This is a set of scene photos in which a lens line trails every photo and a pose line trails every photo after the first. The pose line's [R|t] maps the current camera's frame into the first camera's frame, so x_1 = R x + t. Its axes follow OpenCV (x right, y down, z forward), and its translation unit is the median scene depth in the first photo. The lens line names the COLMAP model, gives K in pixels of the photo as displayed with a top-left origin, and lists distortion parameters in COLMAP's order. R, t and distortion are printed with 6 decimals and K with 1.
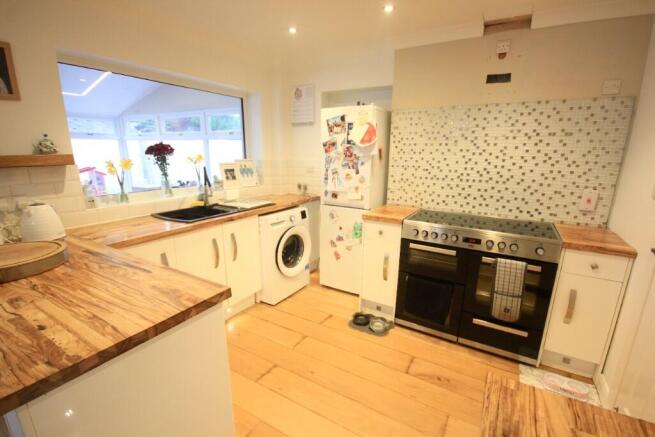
lens RADIAL K [[305.2, 0, 330.0], [0, 305.2, 225.5], [0, 0, 1]] dist [0.002669, 0.000107]
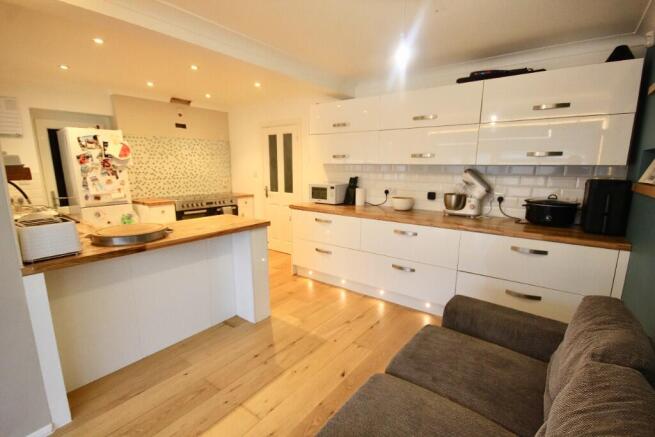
lens RADIAL K [[305.2, 0, 330.0], [0, 305.2, 225.5], [0, 0, 1]] dist [0.002669, 0.000107]
pose [[0.118636, -0.204750, 0.971598, -1.186438], [0.241285, 0.955123, 0.171816, 0.025554], [-0.963175, 0.214049, 0.162715, -0.100095]]
